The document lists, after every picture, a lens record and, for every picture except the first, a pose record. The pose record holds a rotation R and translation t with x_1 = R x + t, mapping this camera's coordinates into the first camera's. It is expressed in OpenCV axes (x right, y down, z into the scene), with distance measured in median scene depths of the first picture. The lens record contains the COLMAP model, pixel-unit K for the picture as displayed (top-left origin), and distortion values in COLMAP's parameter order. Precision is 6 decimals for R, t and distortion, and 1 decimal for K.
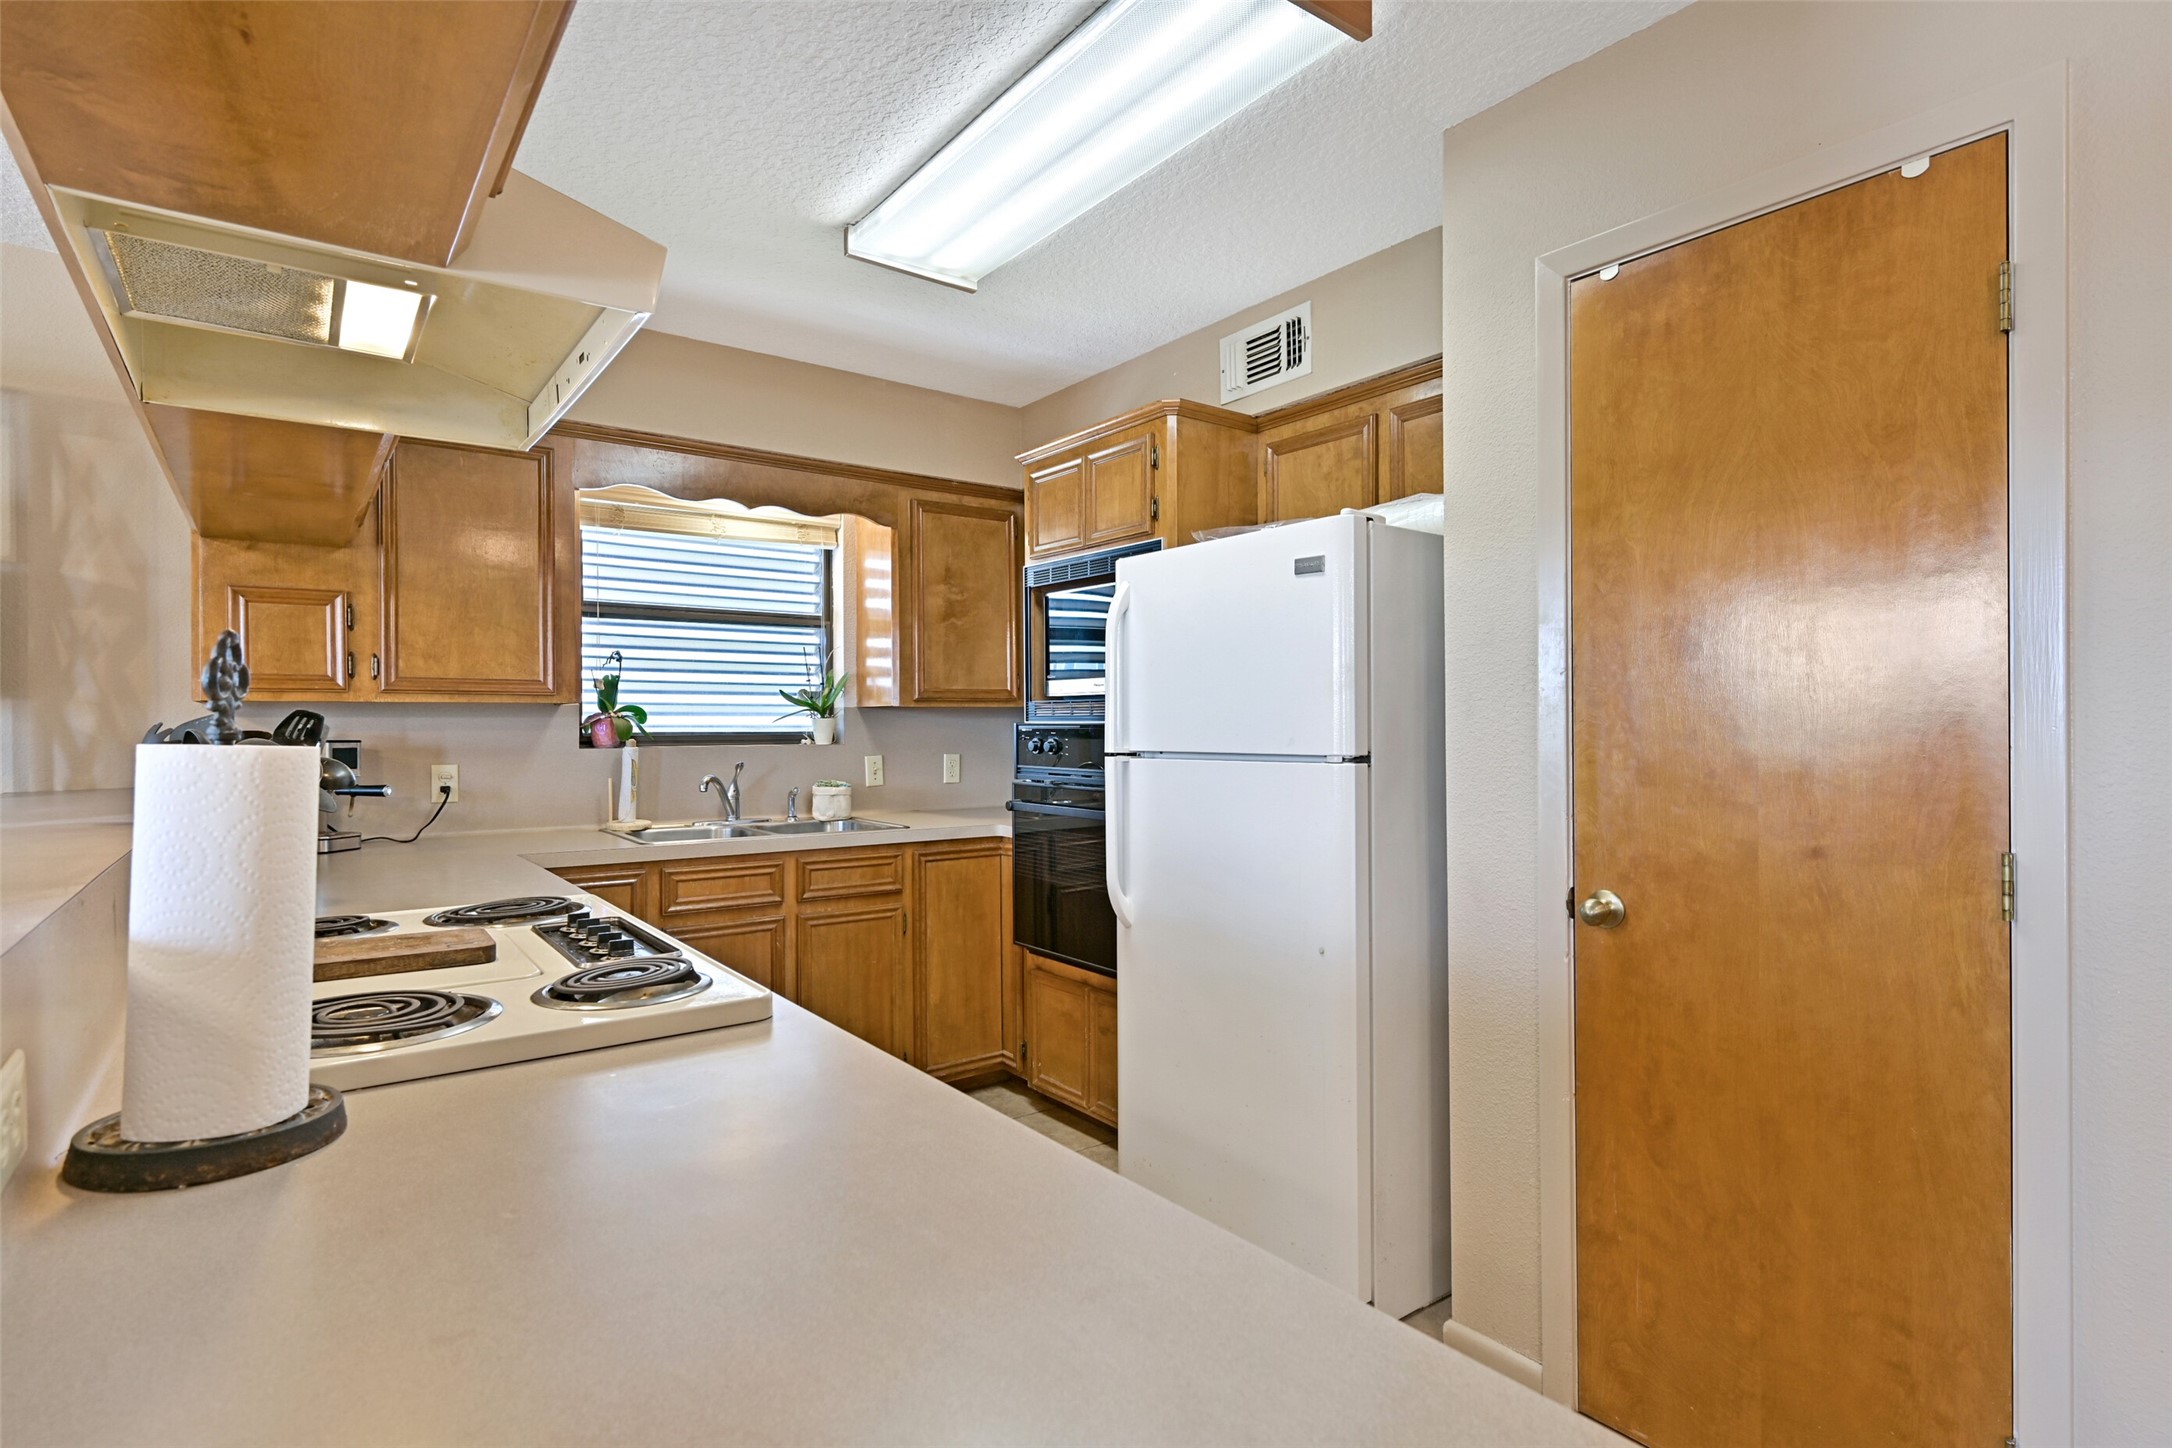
lens RADIAL K [[1066.8, 0, 1082.0], [0, 1066.8, 730.8], [0, 0, 1]] dist [-0.000877, 0.013859]
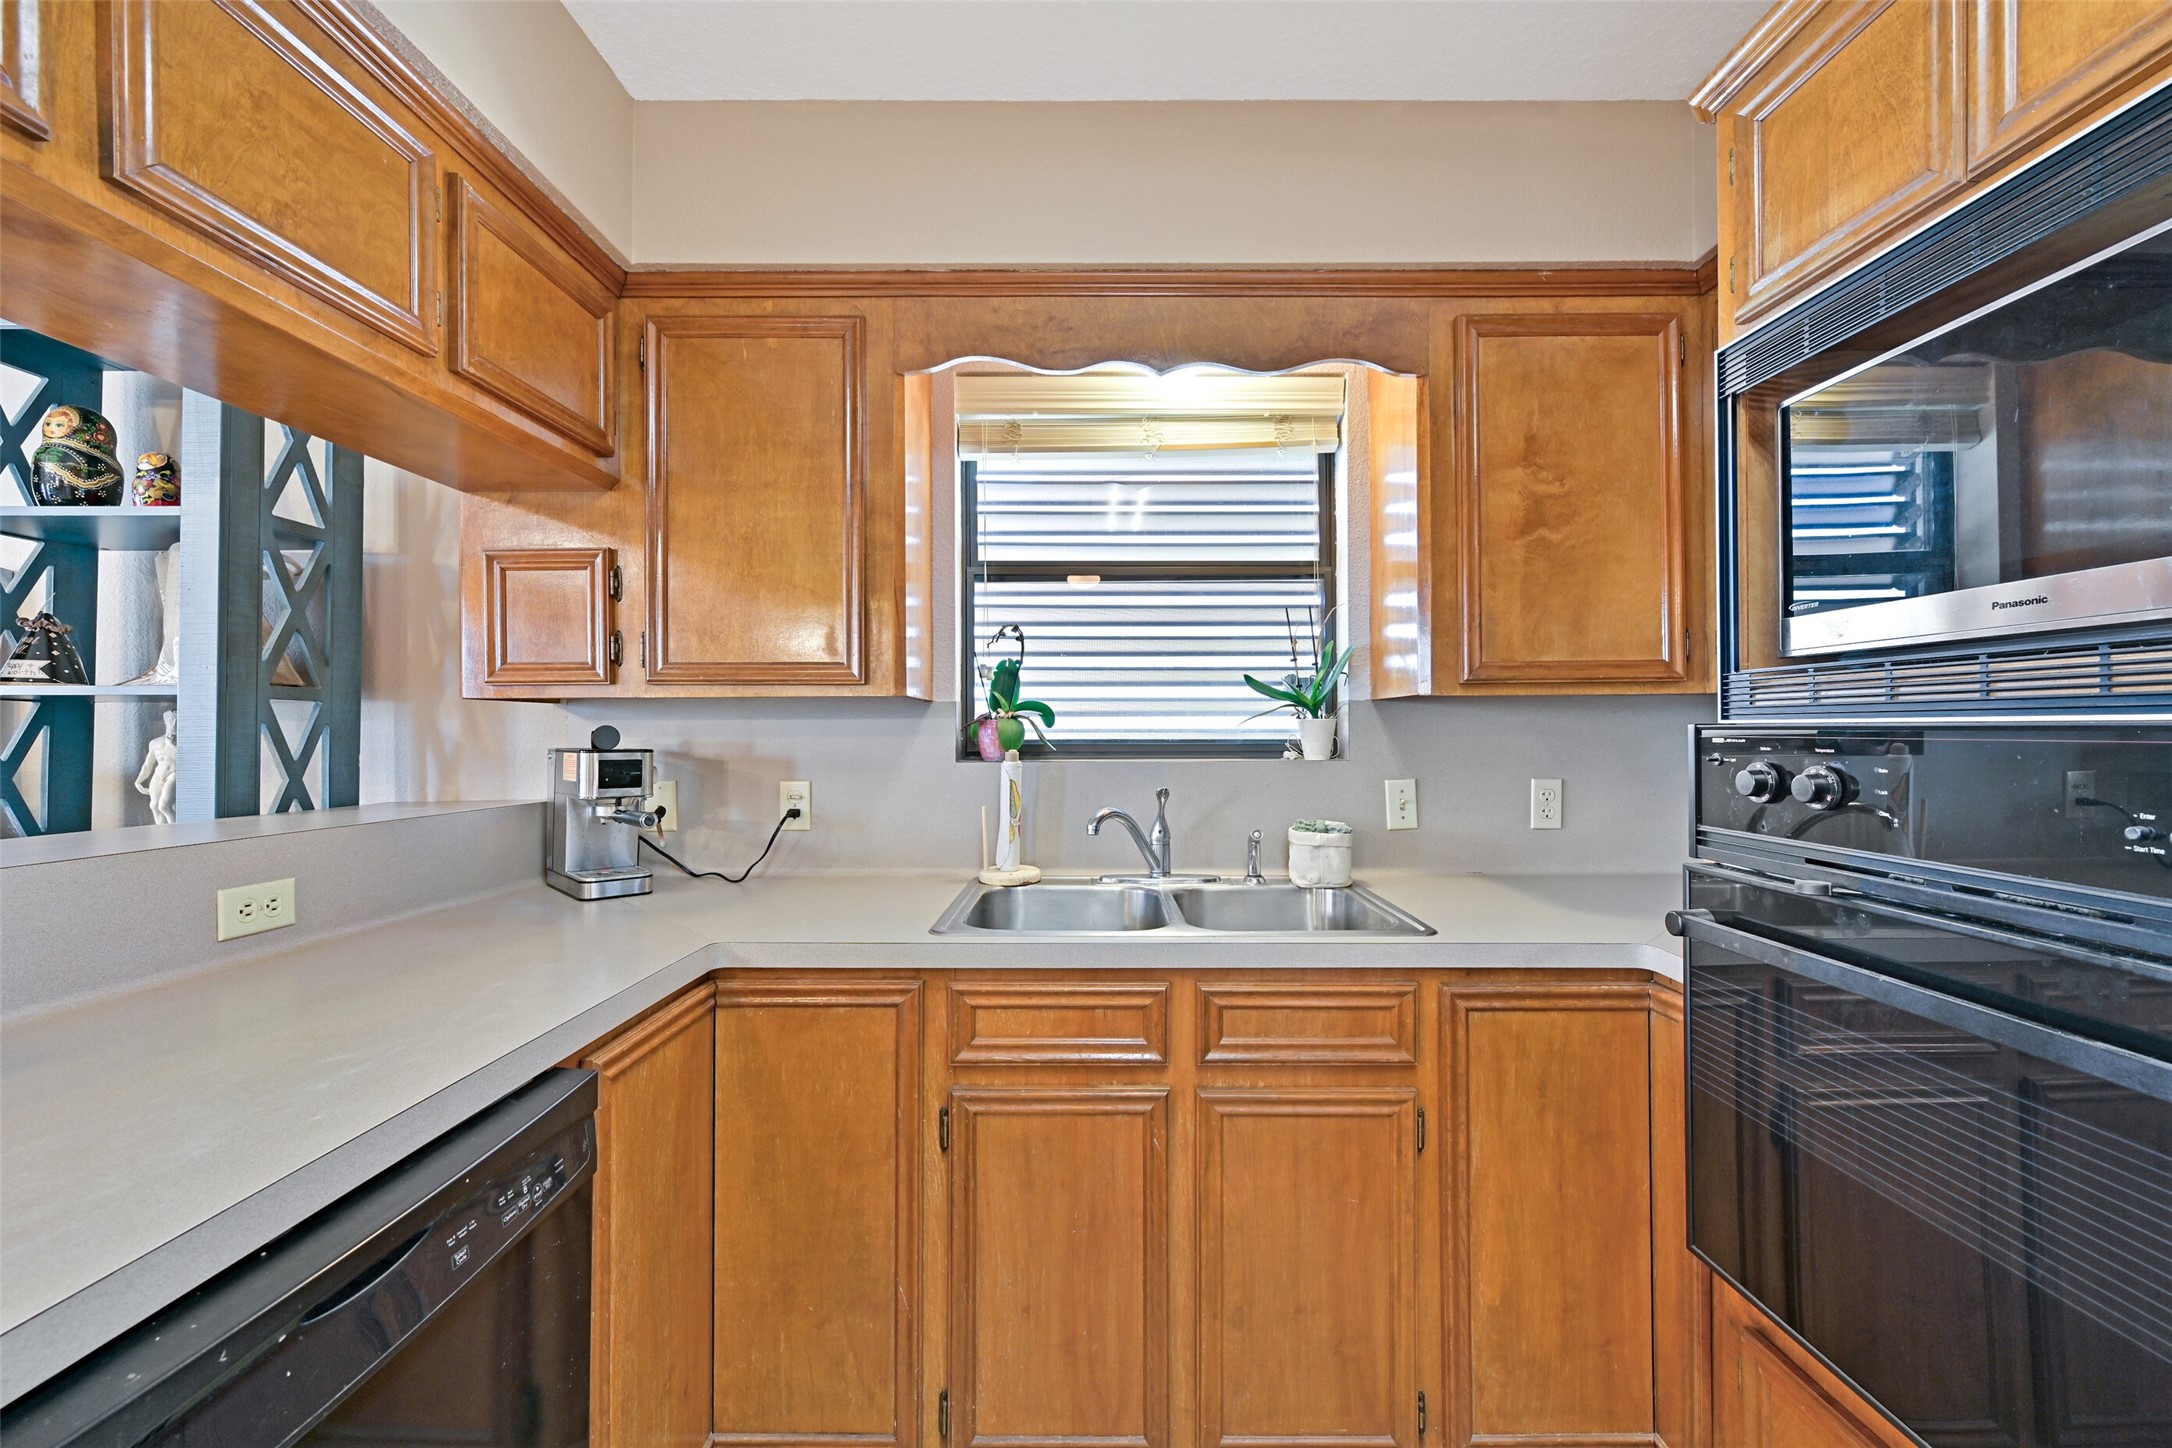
lens RADIAL K [[862.6, 0, 1095.7], [0, 862.6, 730.0], [0, 0, 1]] dist [-0.001693, -0.000046]
pose [[0.805982, -0.000164, -0.591941, -0.051619], [-0.003198, 0.999984, -0.004631, -0.002584], [0.591932, 0.005626, 0.805968, 0.591124]]
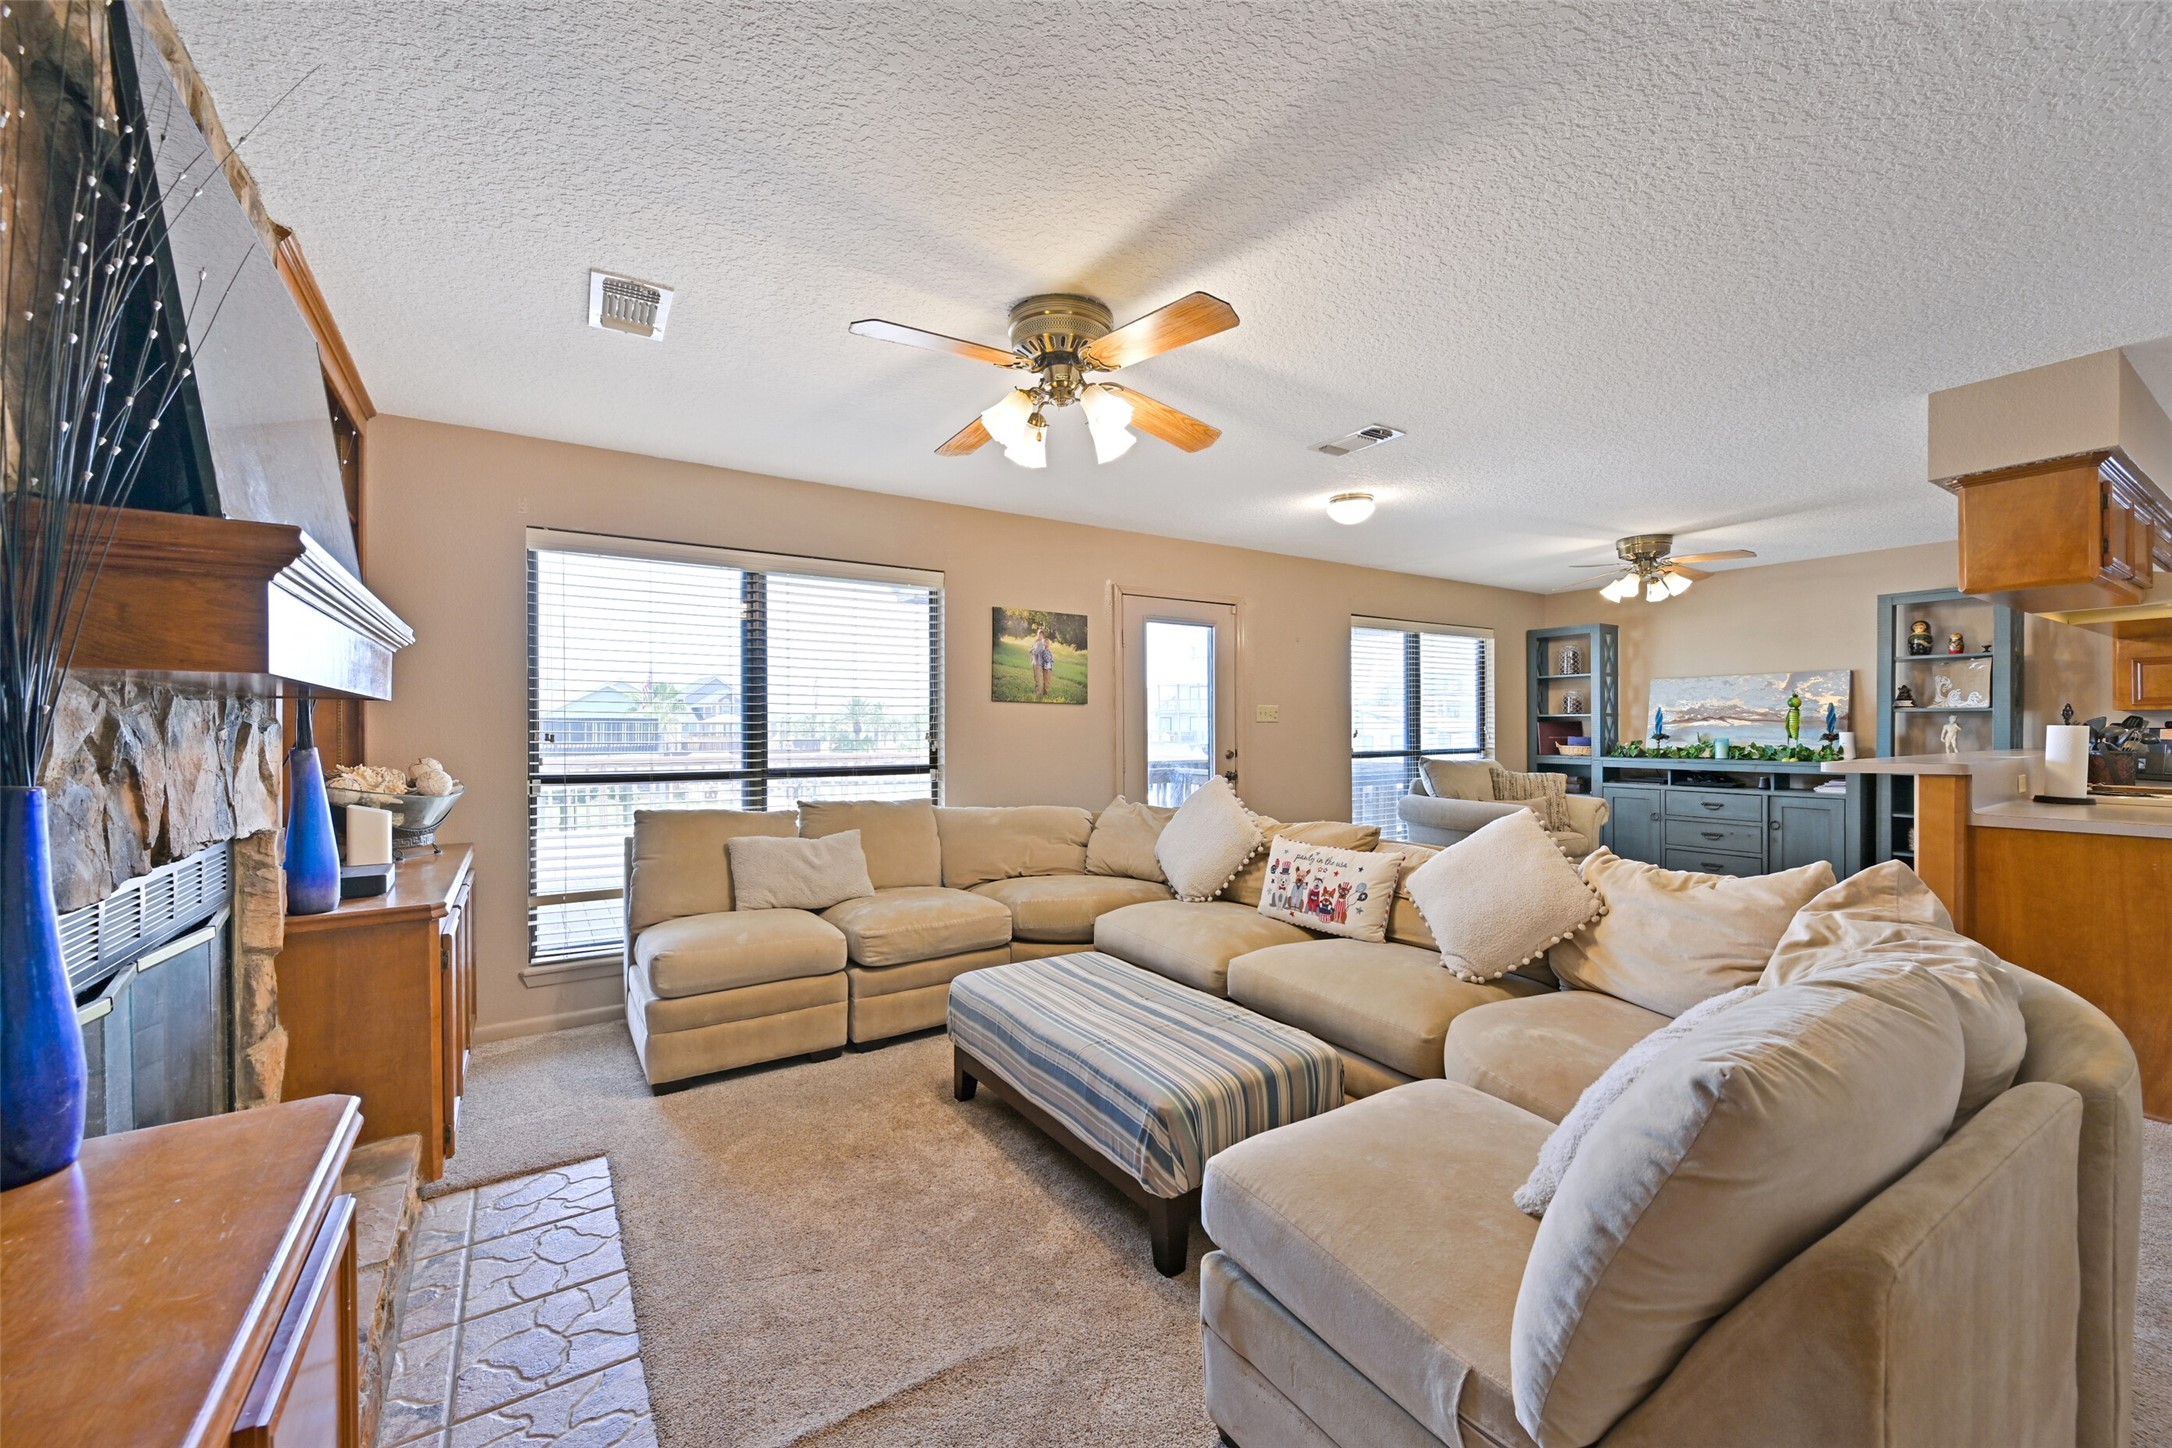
lens RADIAL K [[862.6, 0, 1095.7], [0, 862.6, 730.0], [0, 0, 1]] dist [-0.001693, -0.000046]
pose [[-0.047833, 0.004520, -0.998845, 0.878523], [-0.002368, 0.999986, 0.004638, 0.009202], [0.998853, 0.002587, -0.047822, -0.854854]]
